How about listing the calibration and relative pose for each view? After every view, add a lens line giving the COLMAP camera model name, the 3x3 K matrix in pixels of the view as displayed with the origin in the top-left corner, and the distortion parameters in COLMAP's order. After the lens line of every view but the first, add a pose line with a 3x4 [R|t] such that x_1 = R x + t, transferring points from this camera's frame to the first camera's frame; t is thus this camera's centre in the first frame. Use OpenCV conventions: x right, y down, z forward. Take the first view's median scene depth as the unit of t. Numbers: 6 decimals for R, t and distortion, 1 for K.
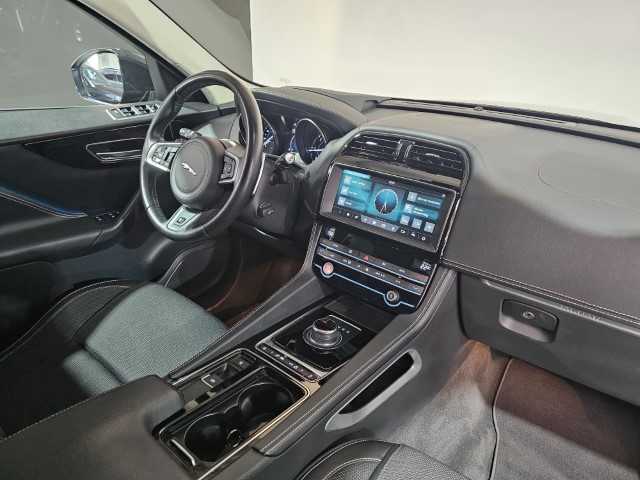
lens RADIAL K [[428.9, 0, 320.5], [0, 428.9, 235.9], [0, 0, 1]] dist [0.050110, -0.002298]
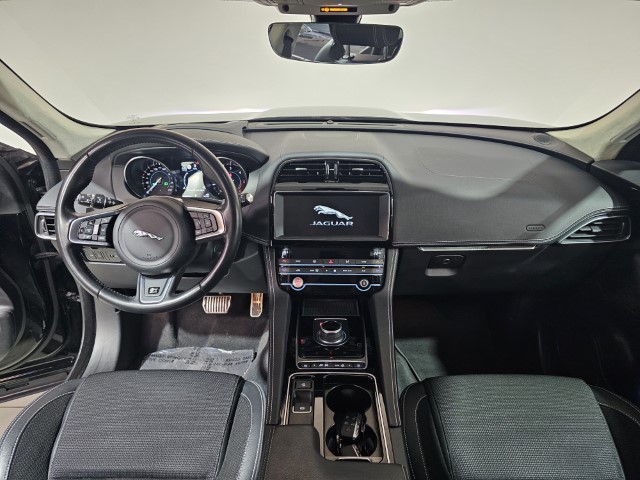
lens RADIAL K [[428.9, 0, 320.5], [0, 428.9, 235.9], [0, 0, 1]] dist [0.050110, -0.002298]
pose [[0.780066, -0.294335, 0.552145, -0.572964], [0.282619, 0.953046, 0.108764, -0.161930], [-0.558232, 0.071203, 0.826624, 0.014096]]
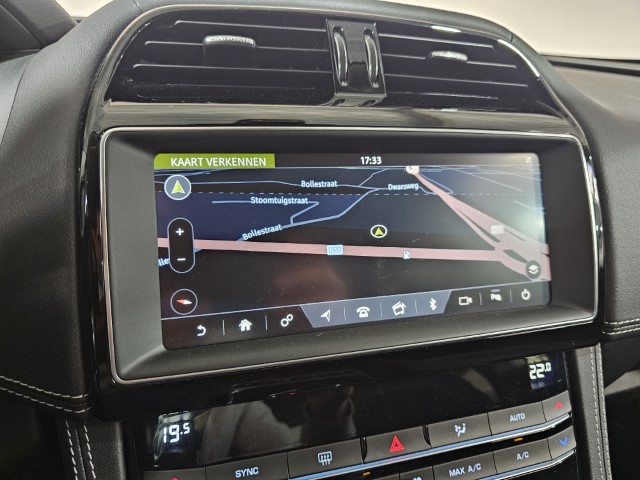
lens RADIAL K [[436.8, 0, 320.0], [0, 436.8, 240.0], [0, 0, 1]] dist [-0.004171, -0.002316]
pose [[0.570639, -0.263973, 0.777618, -0.099088], [0.334040, 0.939661, 0.073852, -0.106931], [-0.750192, 0.217613, 0.624385, 0.858546]]
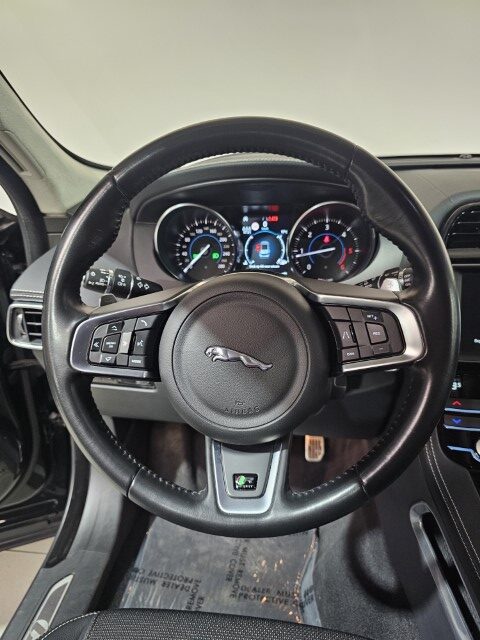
lens RADIAL K [[428.9, 0, 240.0], [0, 428.9, 320.0], [0, 0, 1]] dist [0.050110, -0.002298]
pose [[0.836666, -0.275710, 0.473259, -0.526400], [0.276134, 0.958548, 0.070256, -0.236755], [-0.473012, 0.071902, 0.878117, 0.682066]]
